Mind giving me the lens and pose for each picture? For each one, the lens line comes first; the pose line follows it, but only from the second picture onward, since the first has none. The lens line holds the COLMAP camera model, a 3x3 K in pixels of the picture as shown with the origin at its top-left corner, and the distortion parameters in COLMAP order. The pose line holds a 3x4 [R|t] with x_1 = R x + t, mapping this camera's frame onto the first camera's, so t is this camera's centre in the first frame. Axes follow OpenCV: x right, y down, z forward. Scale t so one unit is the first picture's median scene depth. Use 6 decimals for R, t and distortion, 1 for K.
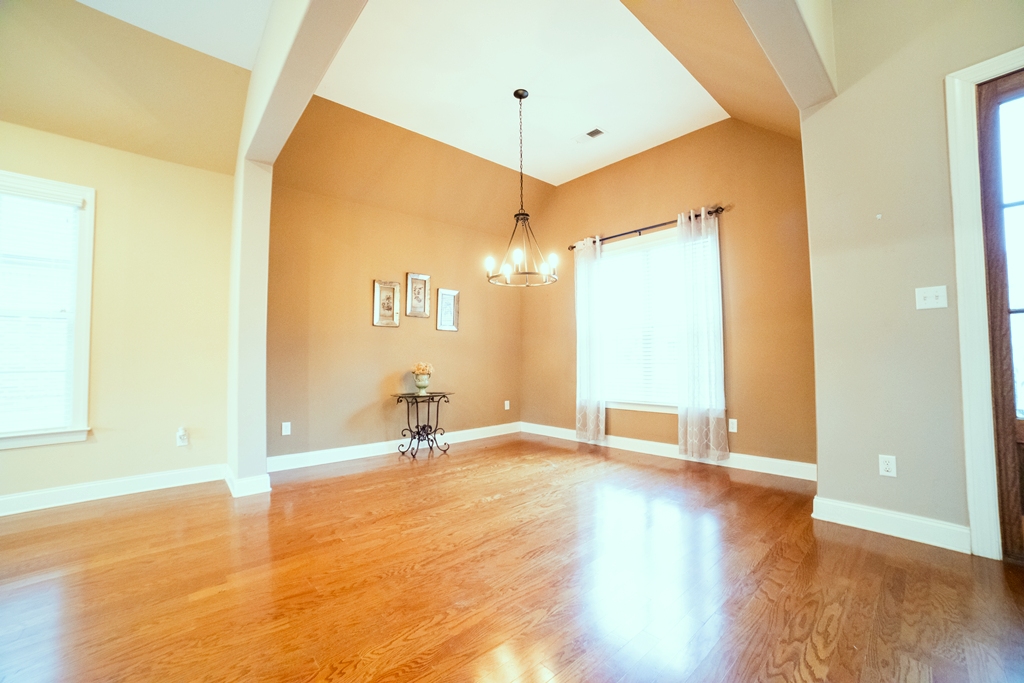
lens RADIAL K [[408.4, 0, 515.7], [0, 408.4, 340.1], [0, 0, 1]] dist [-0.109752, 0.035176]
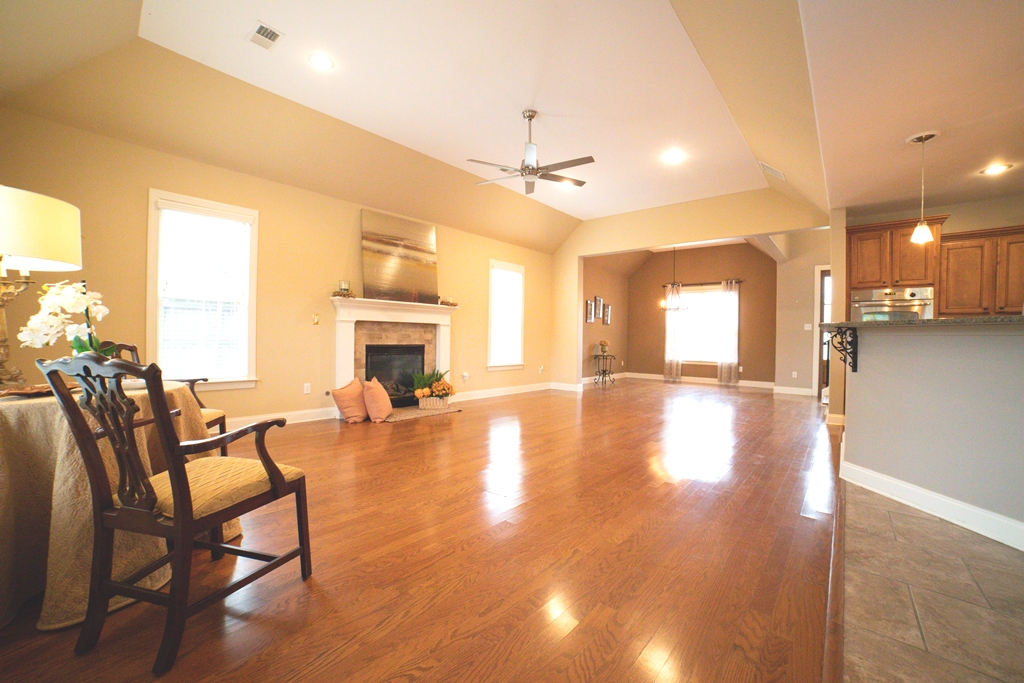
lens RADIAL K [[408.4, 0, 515.7], [0, 408.4, 340.1], [0, 0, 1]] dist [-0.109752, 0.035176]
pose [[0.992022, 0.027771, 0.122967, -1.176153], [-0.033811, 0.998308, 0.047302, -0.037972], [-0.121445, -0.051083, 0.991283, -1.297351]]
